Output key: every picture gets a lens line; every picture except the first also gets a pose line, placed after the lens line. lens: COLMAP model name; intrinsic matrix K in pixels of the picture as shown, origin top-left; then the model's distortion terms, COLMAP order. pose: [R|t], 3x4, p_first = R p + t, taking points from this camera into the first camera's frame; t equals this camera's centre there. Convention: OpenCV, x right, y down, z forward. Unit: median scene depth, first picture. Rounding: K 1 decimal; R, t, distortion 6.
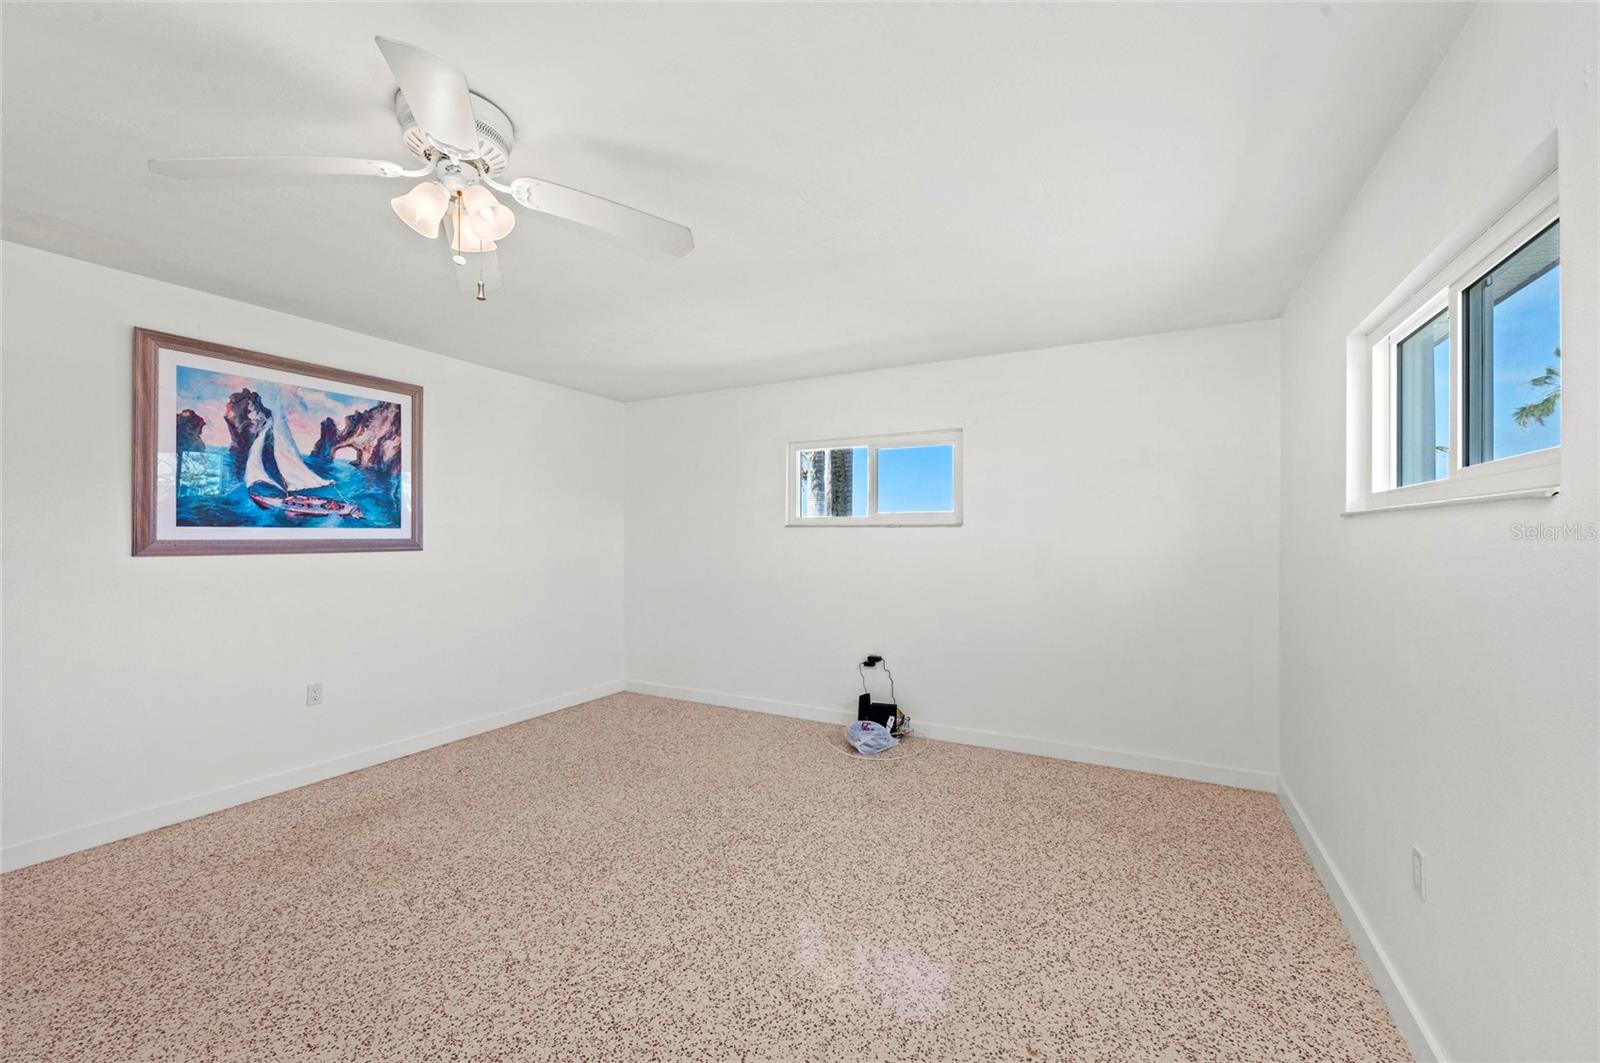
lens RADIAL K [[629.7, 0, 805.2], [0, 629.7, 537.1], [0, 0, 1]] dist [0.007713, -0.003380]
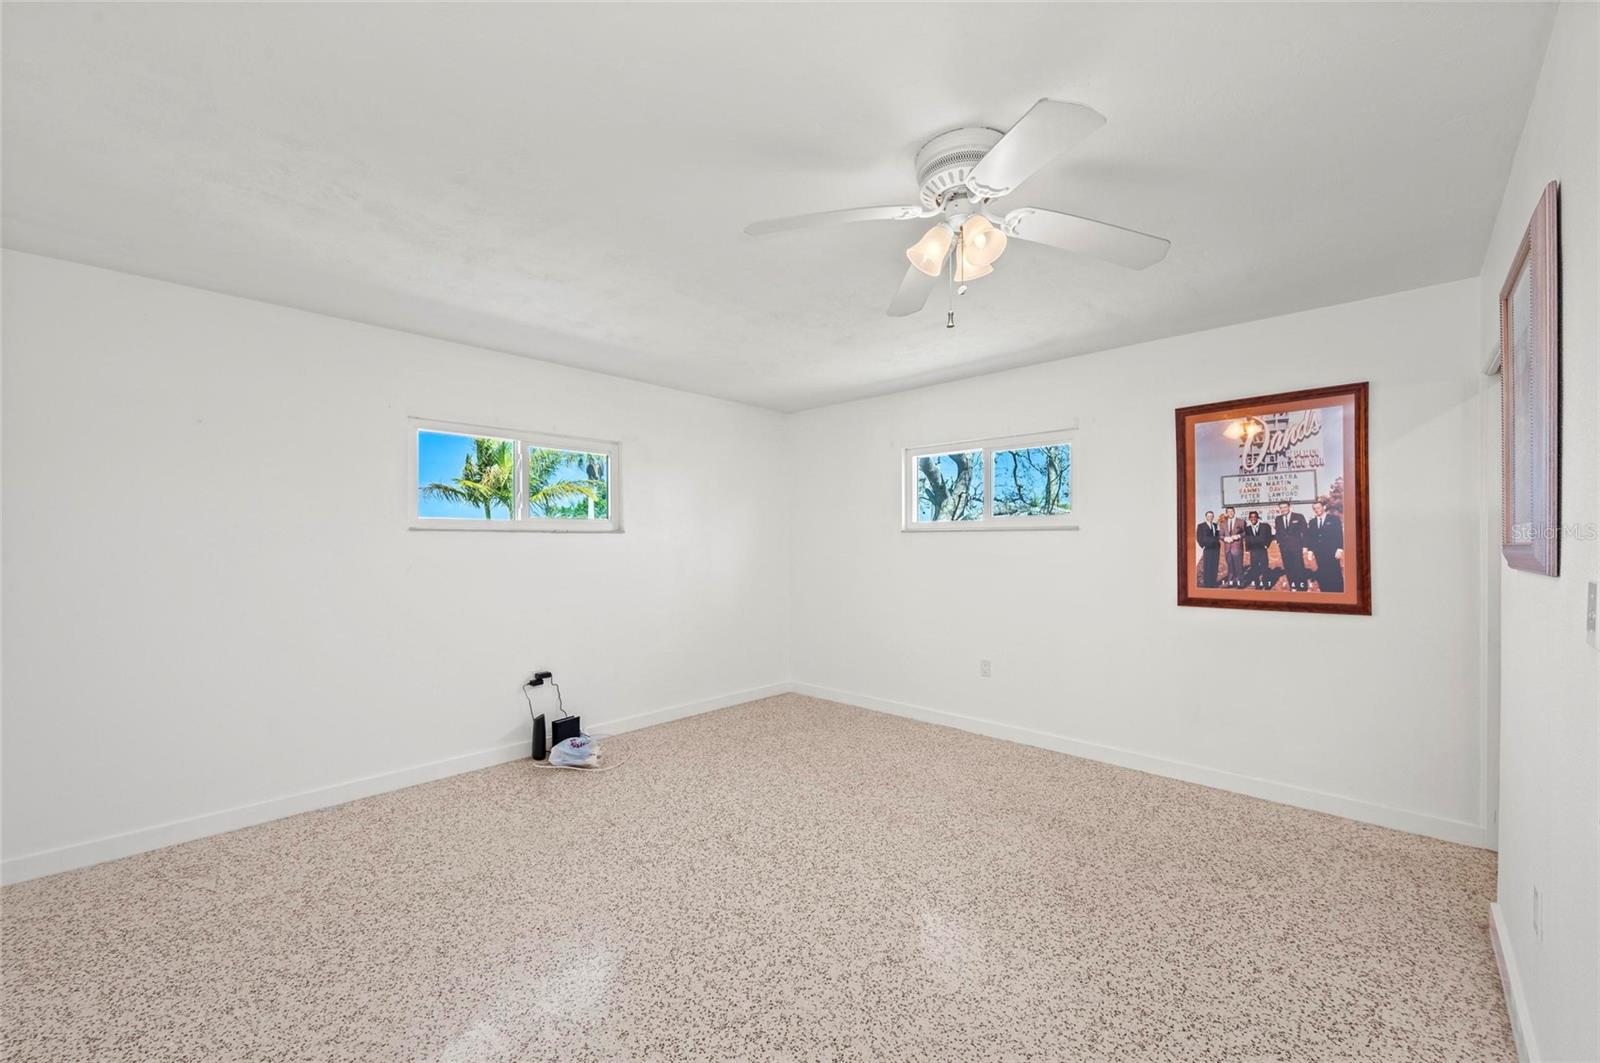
lens RADIAL K [[629.7, 0, 804.0], [0, 629.7, 539.9], [0, 0, 1]] dist [0.007713, -0.003380]
pose [[0.267826, -0.001691, 0.963466, -0.916069], [0.003201, 0.999995, 0.000865, -0.004679], [-0.963462, 0.002852, 0.267830, 0.529112]]
